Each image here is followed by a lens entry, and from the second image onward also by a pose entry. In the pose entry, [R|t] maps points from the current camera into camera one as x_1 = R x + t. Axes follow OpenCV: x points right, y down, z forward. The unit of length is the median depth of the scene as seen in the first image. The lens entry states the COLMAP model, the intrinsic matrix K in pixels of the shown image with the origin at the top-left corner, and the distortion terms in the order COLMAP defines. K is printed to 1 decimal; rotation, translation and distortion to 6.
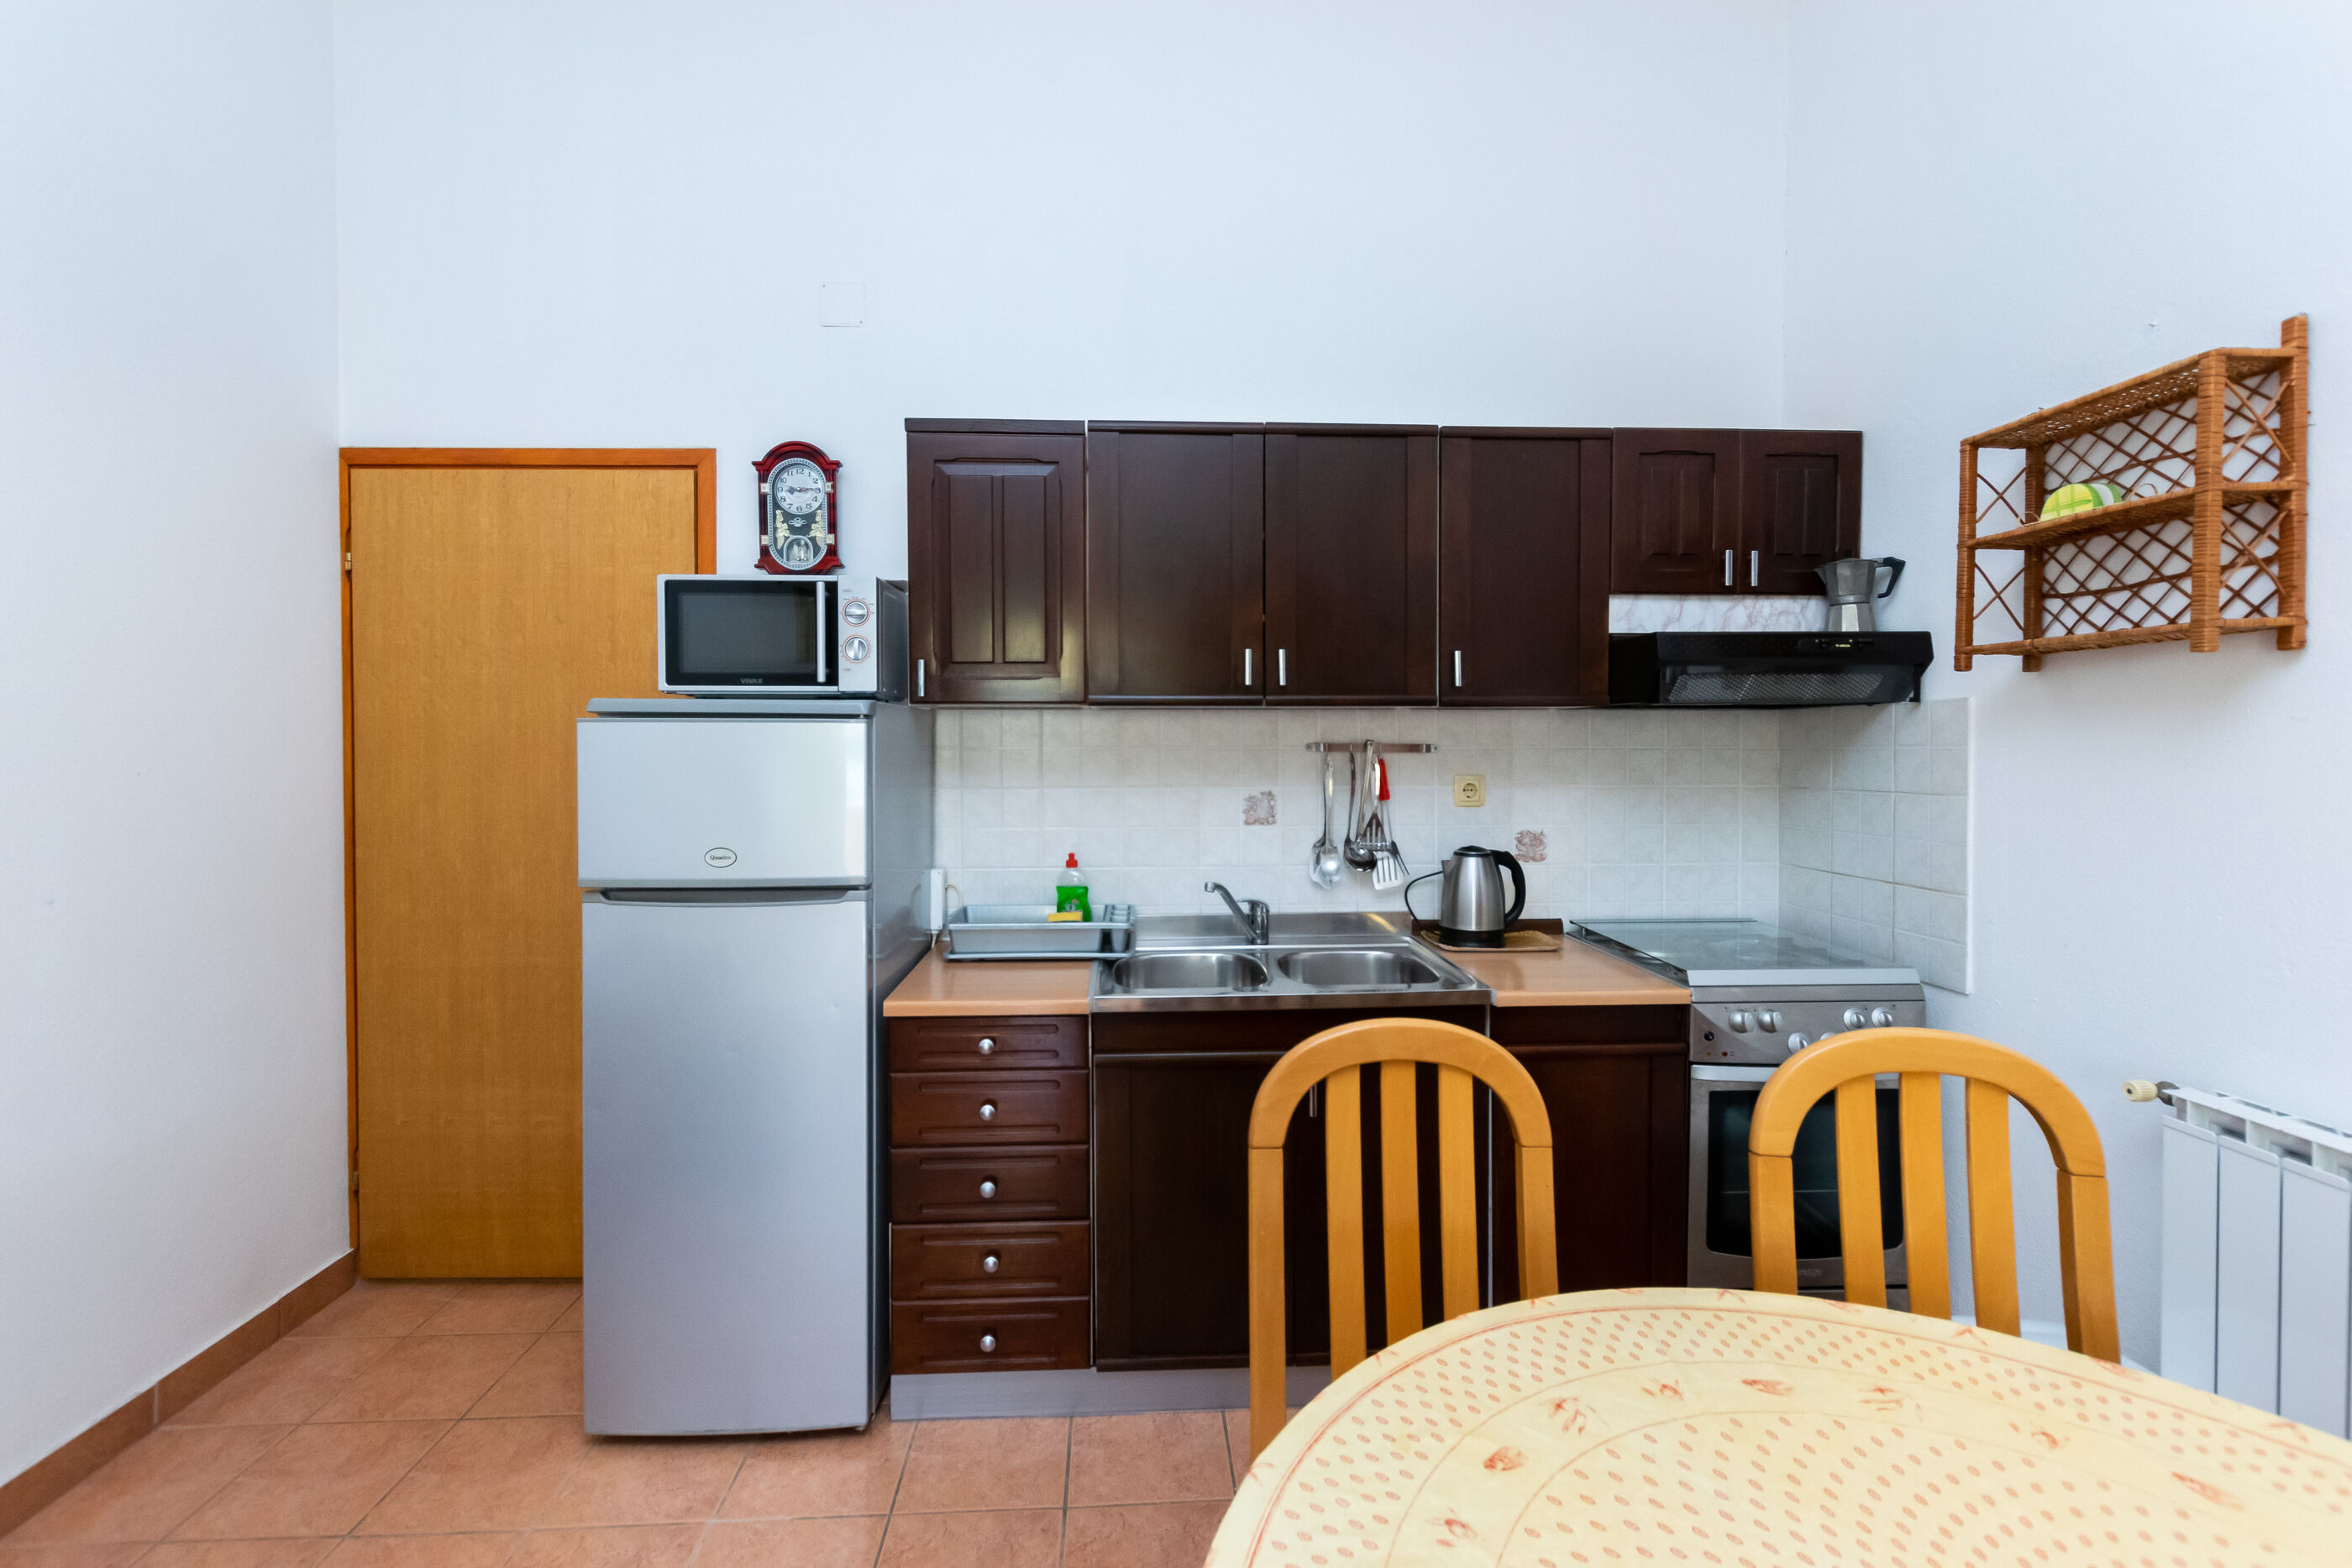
lens RADIAL K [[1028.0, 0, 1174.4], [0, 1028.0, 763.5], [0, 0, 1]] dist [0.009528, -0.005399]
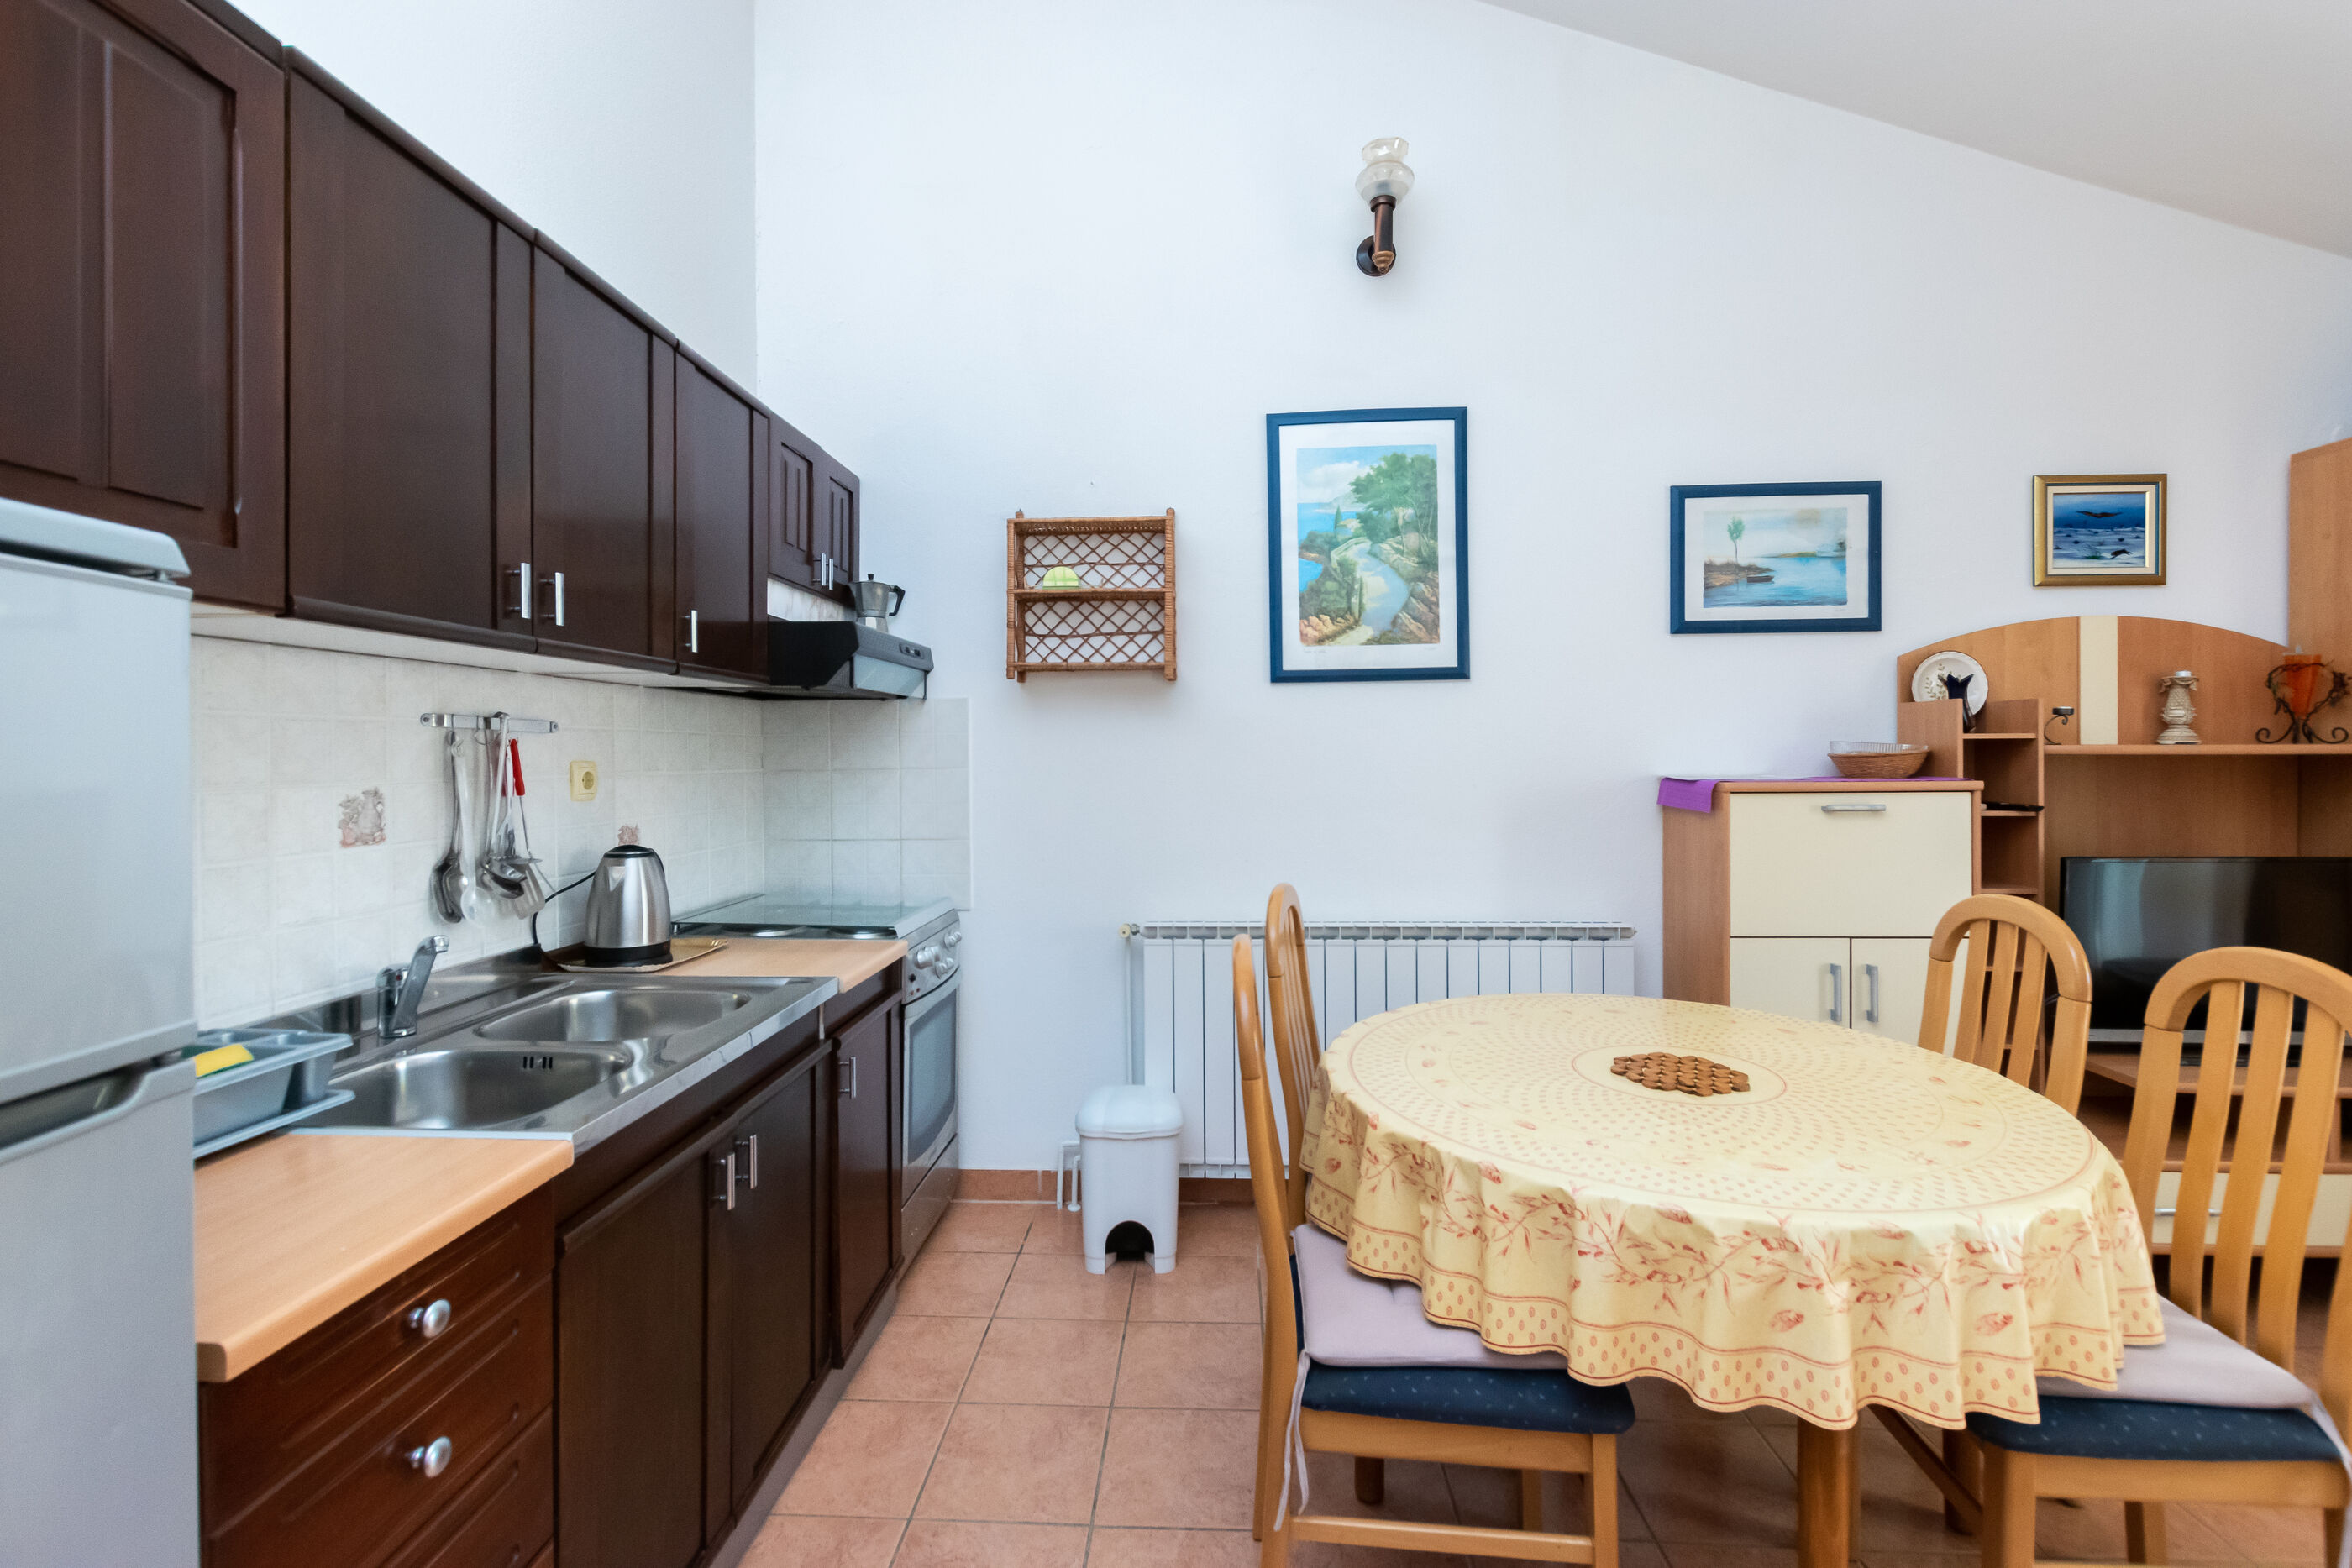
lens RADIAL K [[1028.0, 0, 1176.1], [0, 1028.0, 762.3], [0, 0, 1]] dist [0.009528, -0.005399]
pose [[0.096312, -0.005866, 0.995334, -0.563436], [0.023272, 0.999723, 0.003640, 0.023271], [-0.995079, 0.022813, 0.096422, 0.550839]]
